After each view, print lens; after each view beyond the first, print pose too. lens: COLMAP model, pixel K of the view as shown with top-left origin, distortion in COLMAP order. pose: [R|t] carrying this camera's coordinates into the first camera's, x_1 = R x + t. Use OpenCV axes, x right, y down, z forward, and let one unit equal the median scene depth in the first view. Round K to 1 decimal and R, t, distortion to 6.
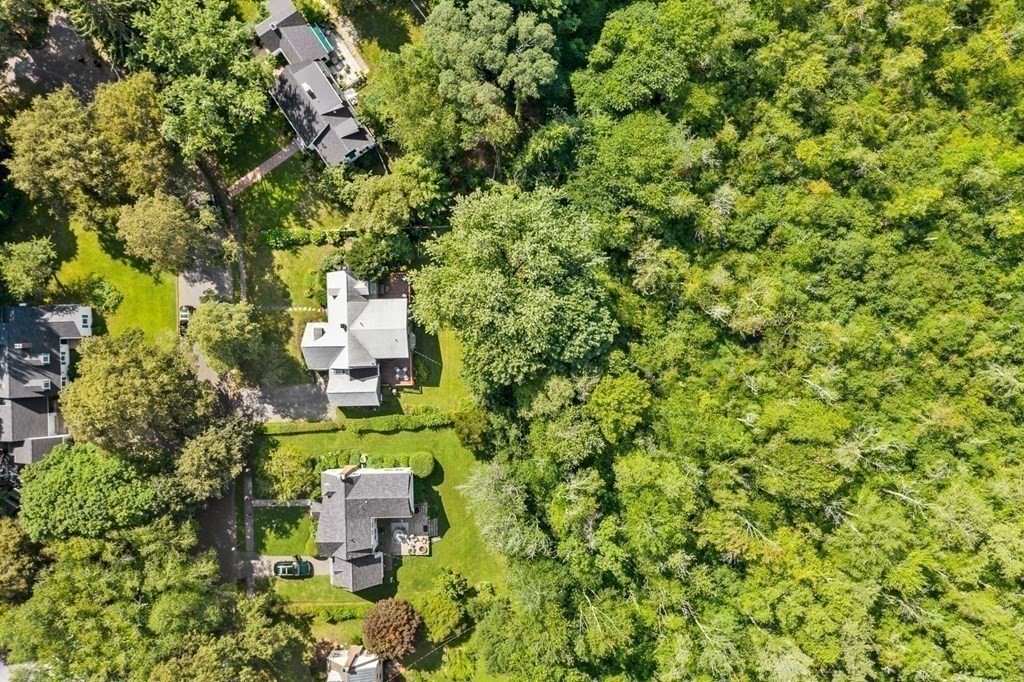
lens RADIAL K [[500.5, 0, 509.1], [0, 500.5, 331.4], [0, 0, 1]] dist [-0.040545, 0.025333]
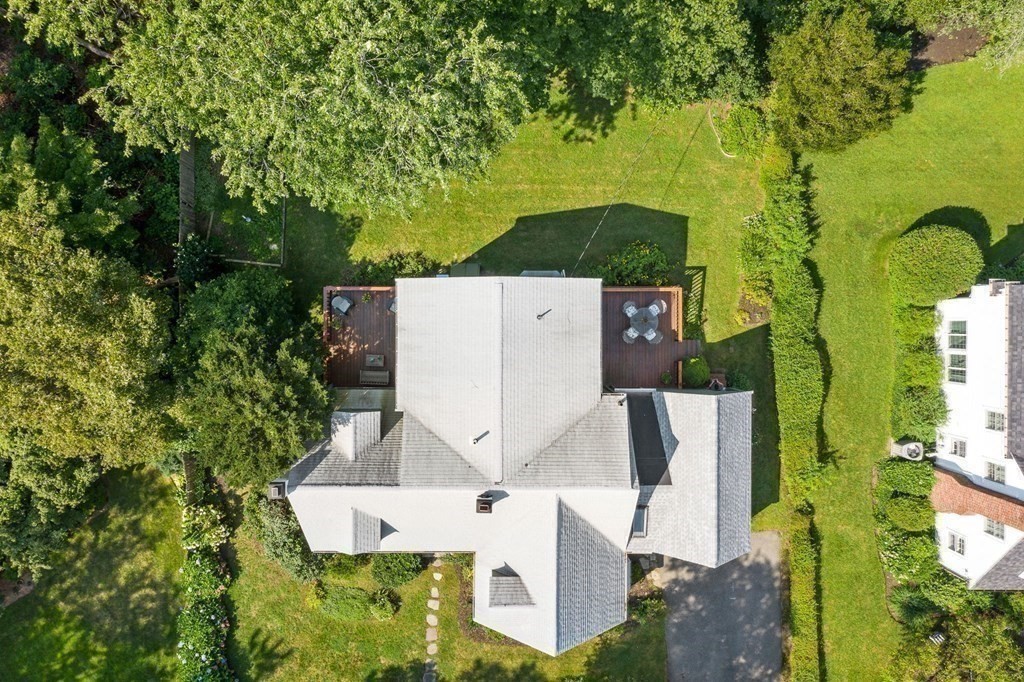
lens RADIAL K [[500.5, 0, 509.1], [0, 500.5, 331.4], [0, 0, 1]] dist [-0.040545, 0.025333]
pose [[0.025246, -0.999656, -0.007050, -0.224359], [0.999632, 0.025314, -0.009731, 0.002311], [0.009906, -0.006802, 0.999928, 0.693736]]
